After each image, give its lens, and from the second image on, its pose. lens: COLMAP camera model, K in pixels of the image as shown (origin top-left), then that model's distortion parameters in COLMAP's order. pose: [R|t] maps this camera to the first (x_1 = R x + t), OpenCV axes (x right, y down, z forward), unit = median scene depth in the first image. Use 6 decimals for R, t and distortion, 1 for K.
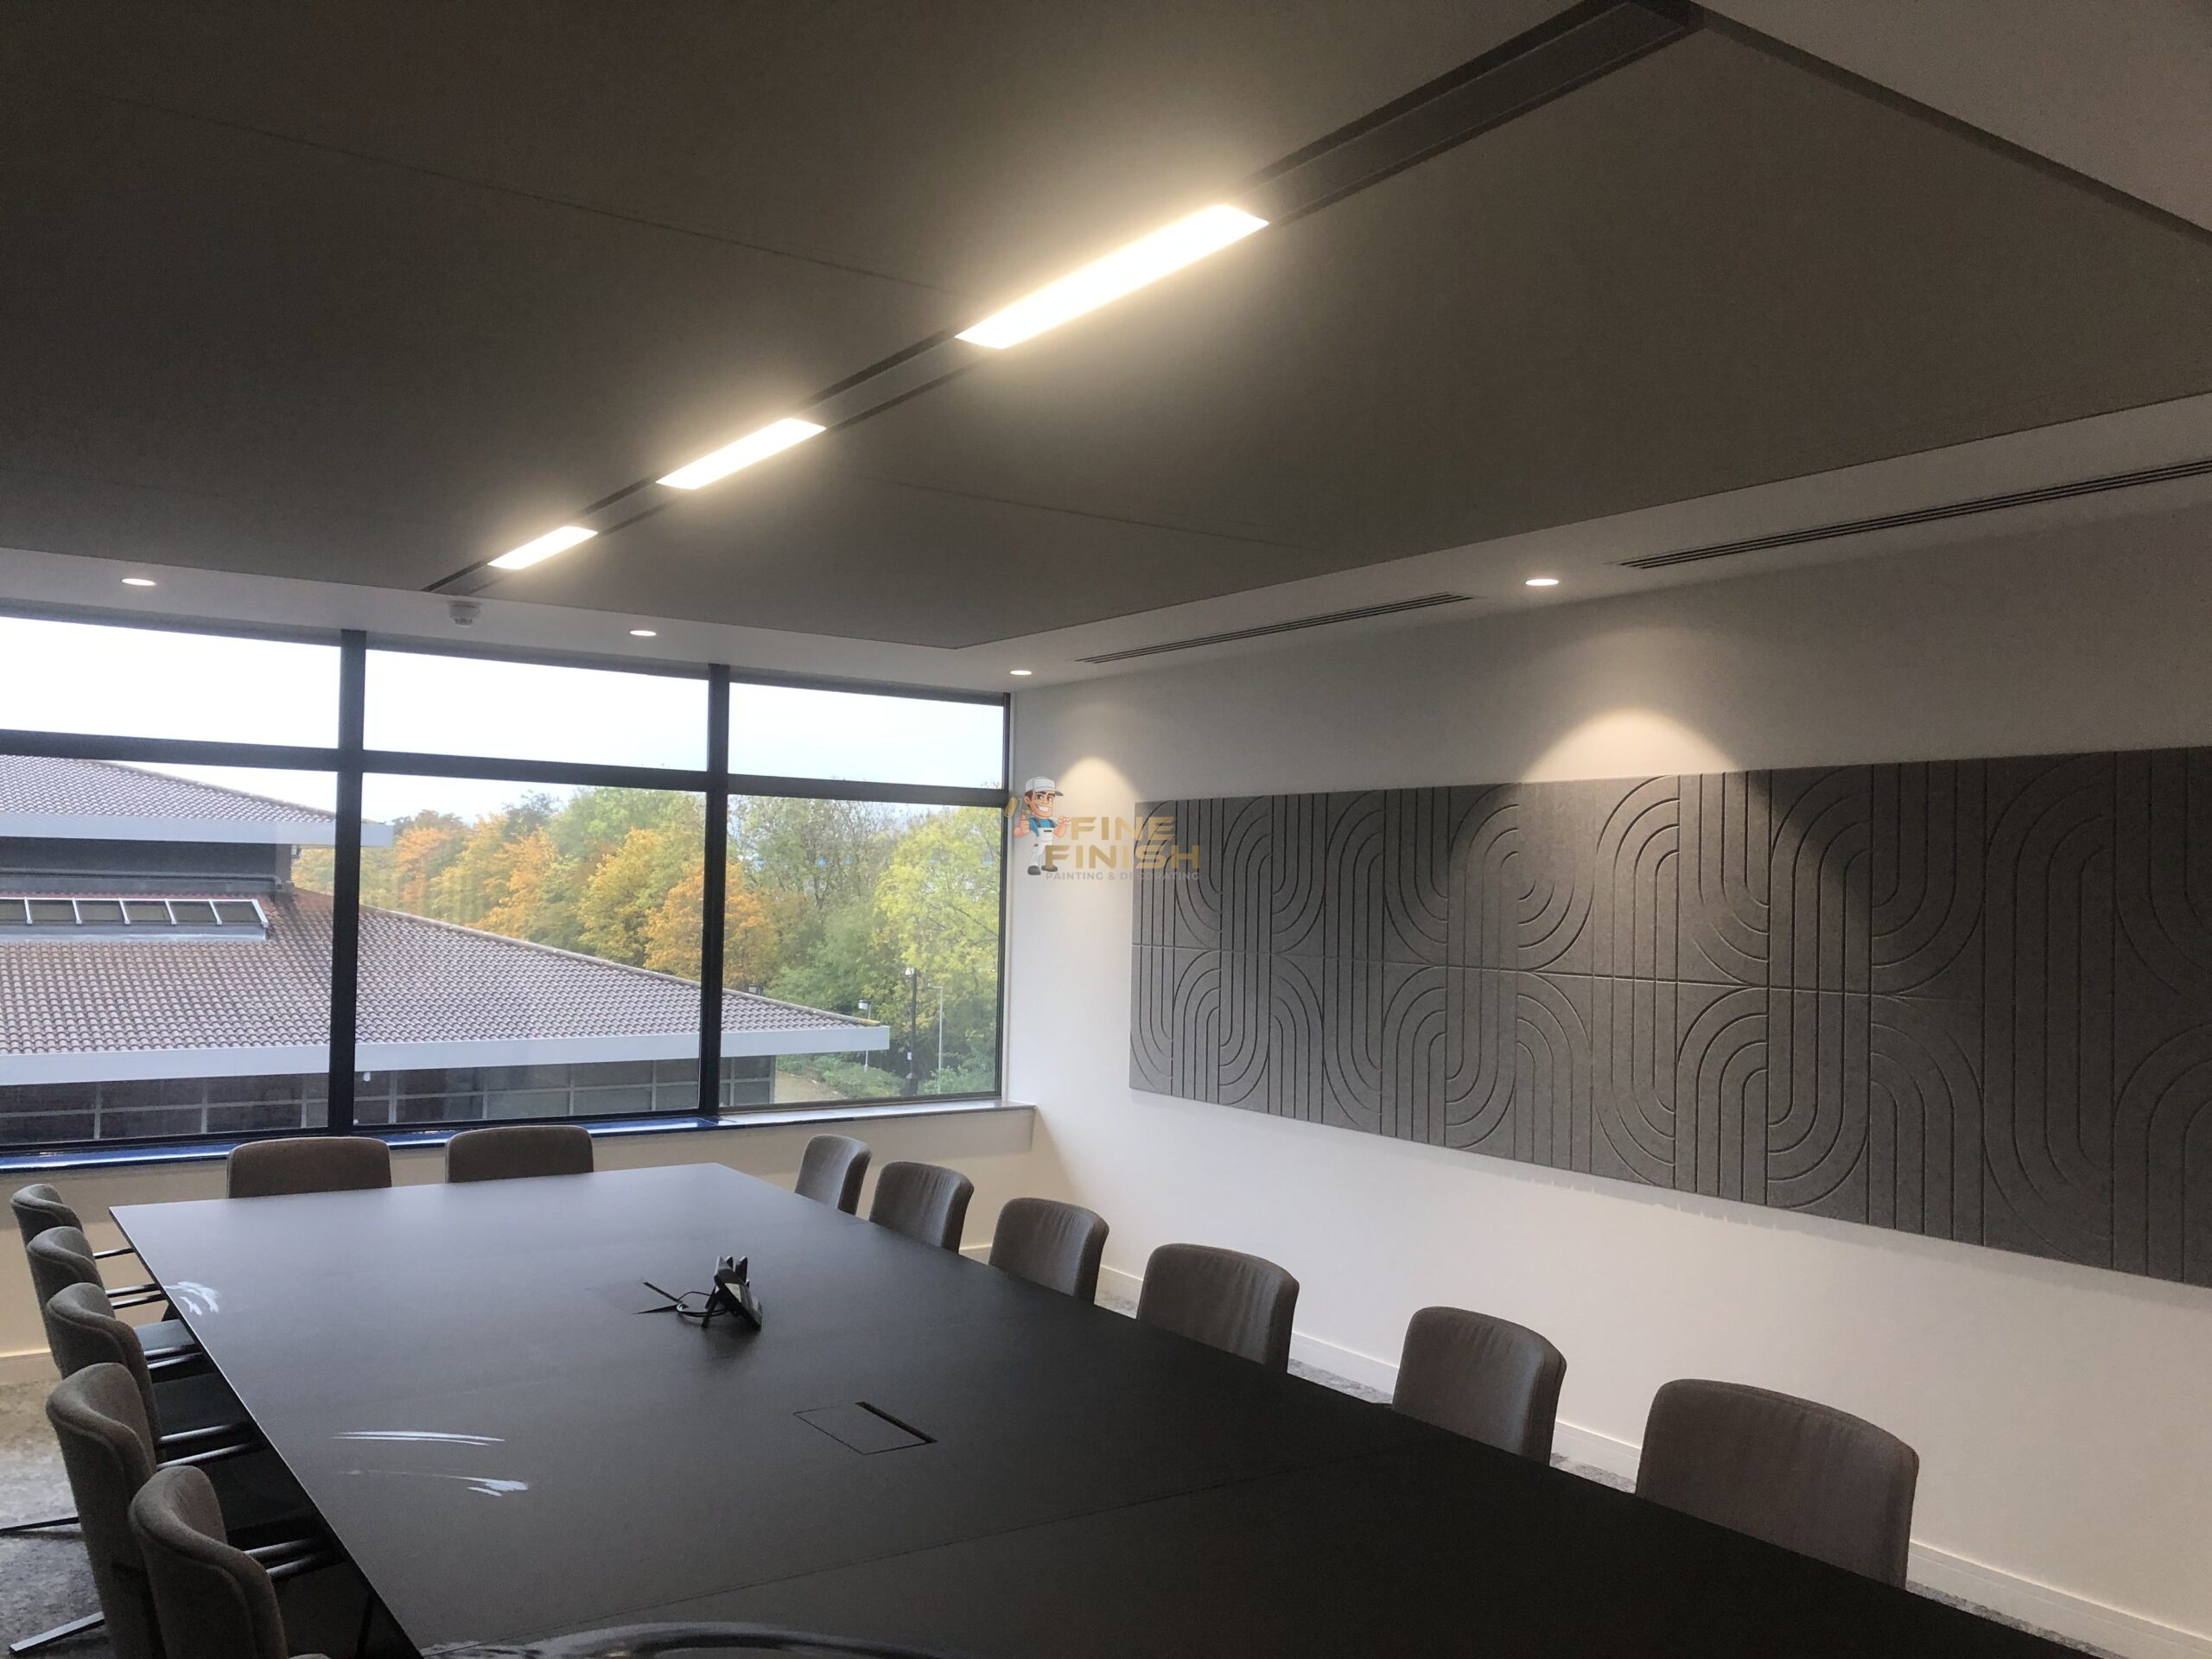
lens RADIAL K [[1816.6, 0, 1086.6], [0, 1816.6, 859.6], [0, 0, 1]] dist [0.055672, -0.037248]
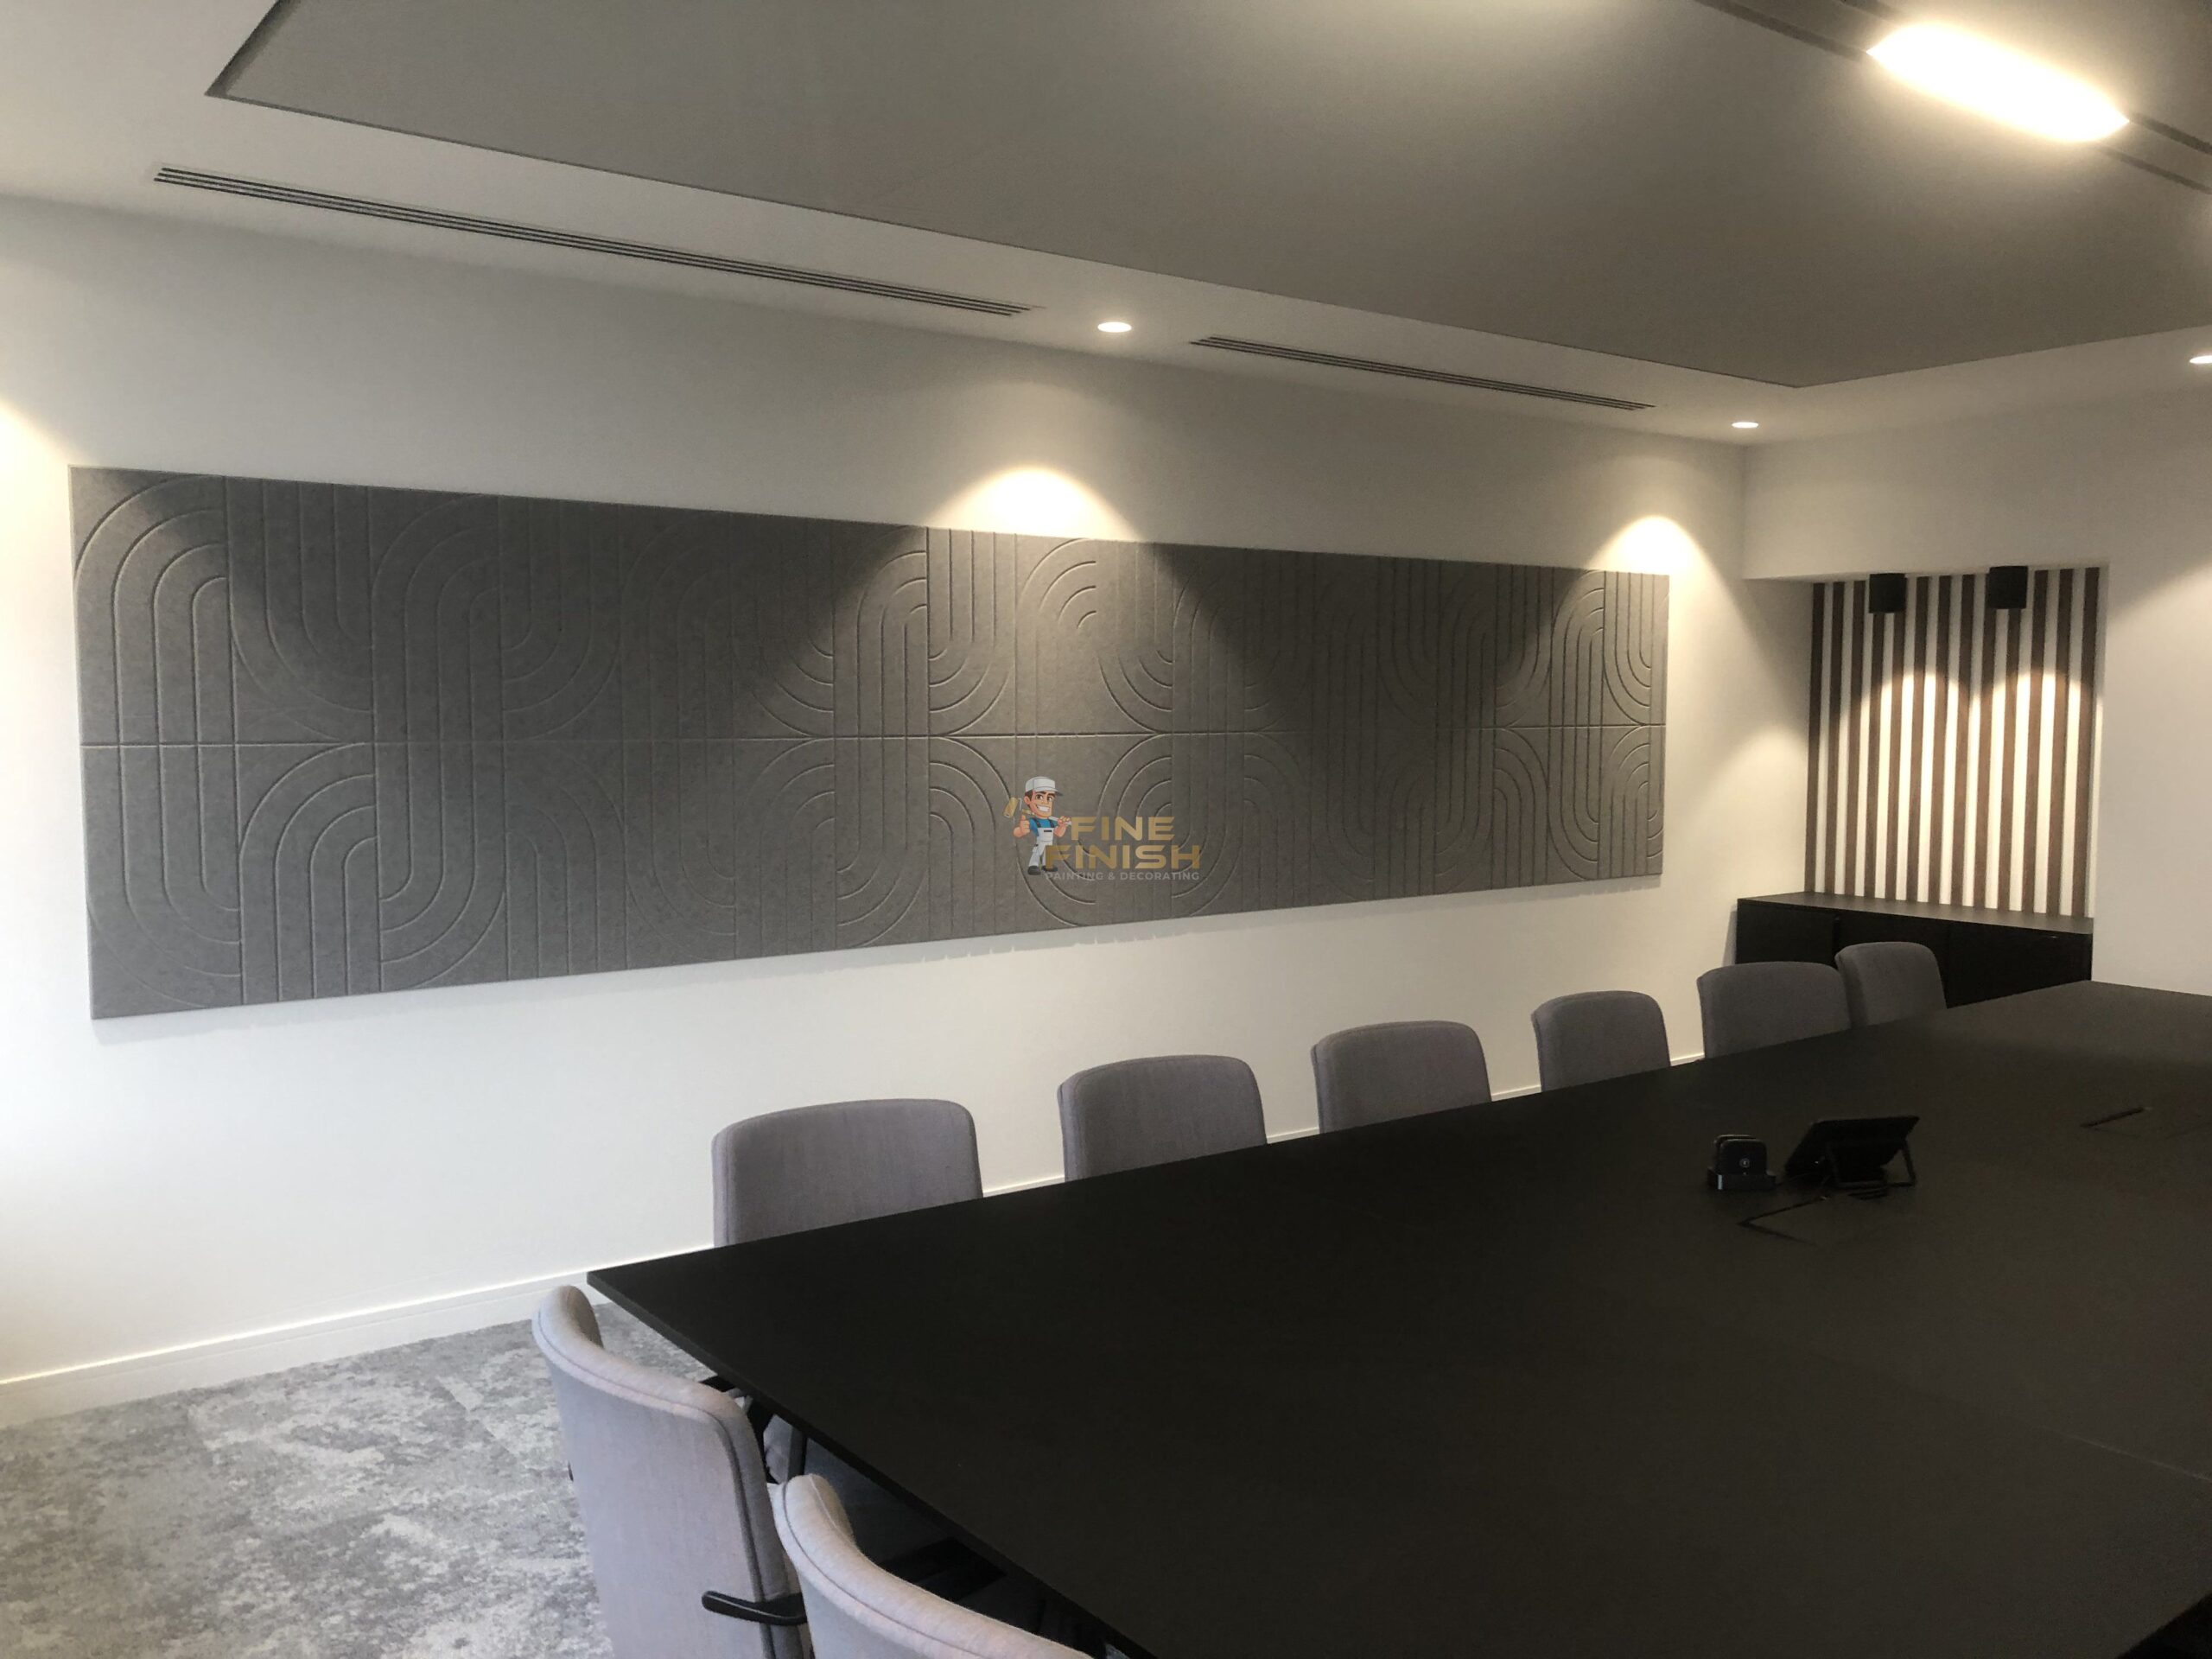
lens RADIAL K [[1788.6, 0, 1100.0], [0, 1788.6, 838.6], [0, 0, 1]] dist [0.081329, -0.018609]
pose [[-0.048538, -0.115794, 0.992087, -0.716901], [-0.031069, 0.992952, 0.114375, 0.007097], [-0.998338, -0.025272, -0.051793, 1.040707]]
